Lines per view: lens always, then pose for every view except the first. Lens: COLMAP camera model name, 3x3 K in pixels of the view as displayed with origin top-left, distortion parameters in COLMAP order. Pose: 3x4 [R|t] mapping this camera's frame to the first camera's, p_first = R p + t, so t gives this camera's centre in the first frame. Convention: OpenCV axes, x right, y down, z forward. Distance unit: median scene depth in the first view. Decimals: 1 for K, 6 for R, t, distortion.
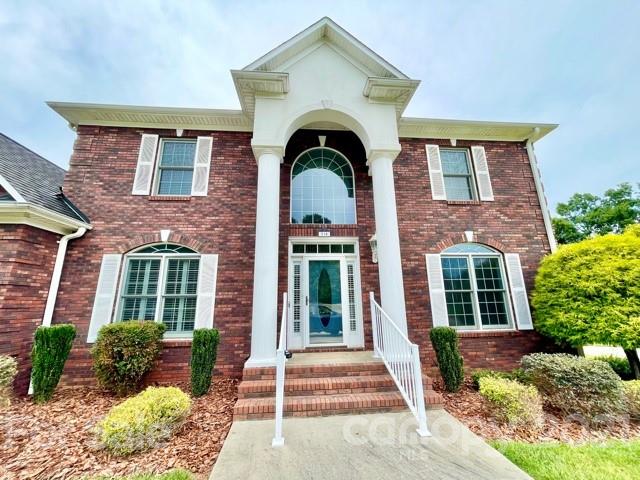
lens RADIAL K [[255.3, 0, 320.0], [0, 255.3, 240.0], [0, 0, 1]] dist [-0.006847, 0.000027]
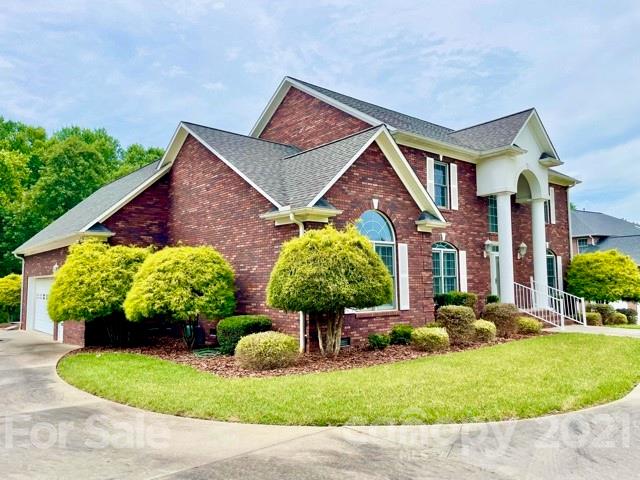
lens RADIAL K [[481.7, 0, 320.0], [0, 481.7, 240.0], [0, 0, 1]] dist [0.029797, -0.000345]
pose [[0.819812, 0.057895, 0.569699, -2.660717], [-0.142035, 0.984345, 0.104360, -0.180211], [-0.554738, -0.166473, 0.815201, -0.846591]]
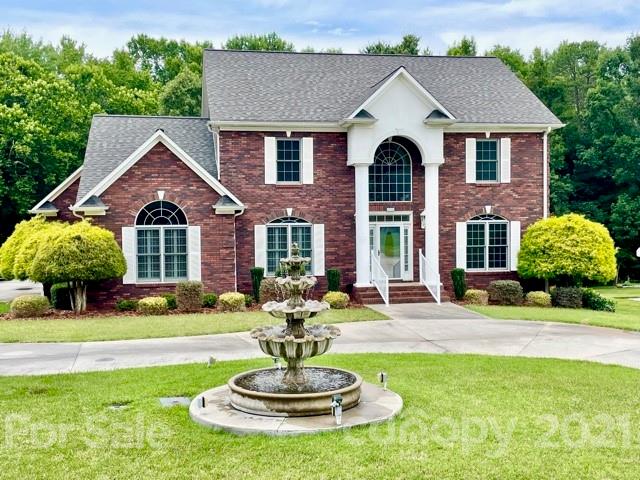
lens RADIAL K [[750.8, 0, 320.0], [0, 750.8, 240.0], [0, 0, 1]] dist [0.086935, -0.050119]
pose [[0.994453, 0.003183, 0.105132, -0.858205], [-0.031346, 0.963093, 0.267339, -1.016791], [-0.100401, -0.269151, 0.957850, -3.226193]]
